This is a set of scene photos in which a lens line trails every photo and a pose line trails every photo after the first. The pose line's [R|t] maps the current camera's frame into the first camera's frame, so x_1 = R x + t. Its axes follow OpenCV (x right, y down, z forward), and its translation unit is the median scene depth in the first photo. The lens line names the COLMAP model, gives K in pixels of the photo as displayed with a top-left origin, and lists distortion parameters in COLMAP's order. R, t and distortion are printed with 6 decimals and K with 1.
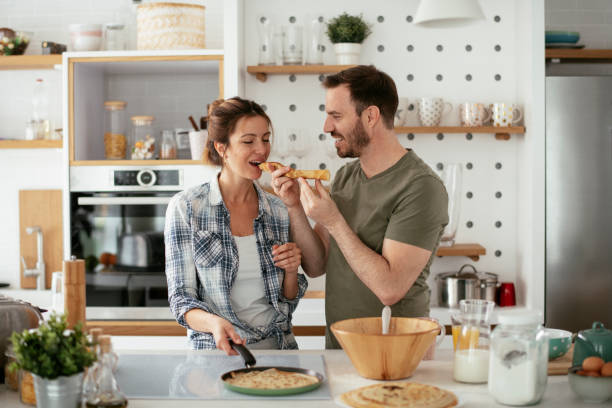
lens RADIAL K [[1032.7, 0, 306.4], [0, 1032.7, 204.4], [0, 0, 1]] dist [-0.146518, -0.092692]
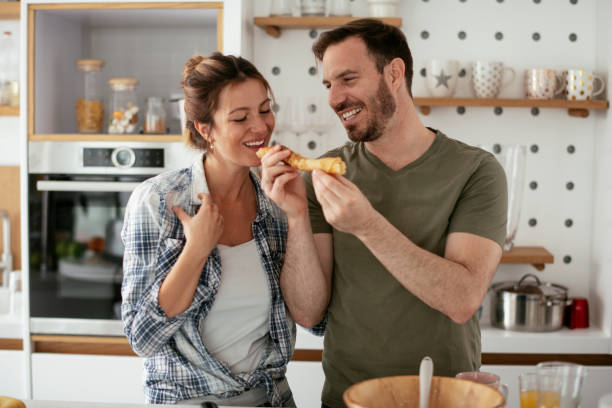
lens RADIAL K [[1032.7, 0, 306.4], [0, 1032.7, 204.4], [0, 0, 1]] dist [-0.146518, -0.092692]
pose [[0.999059, 0.020838, -0.038027, 0.014676], [-0.019513, 0.999200, 0.034912, -0.019519], [0.038724, -0.034137, 0.998667, 0.213152]]
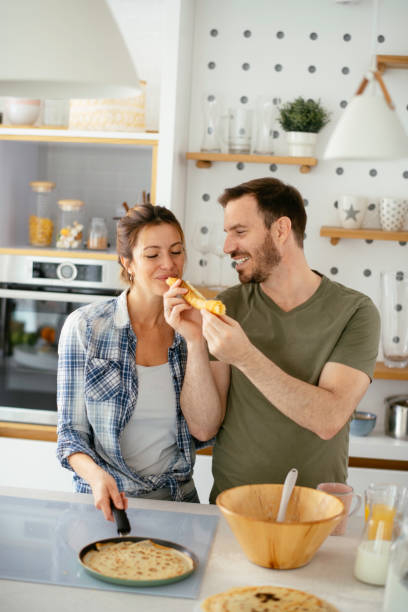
lens RADIAL K [[1032.7, 0, 203.8], [0, 1032.7, 306.2], [0, 0, 1]] dist [-0.146518, -0.092692]
pose [[0.991823, 0.068021, -0.107985, 0.062148], [-0.060537, 0.995628, 0.071133, -0.065859], [0.112352, -0.064015, 0.991604, 0.110287]]
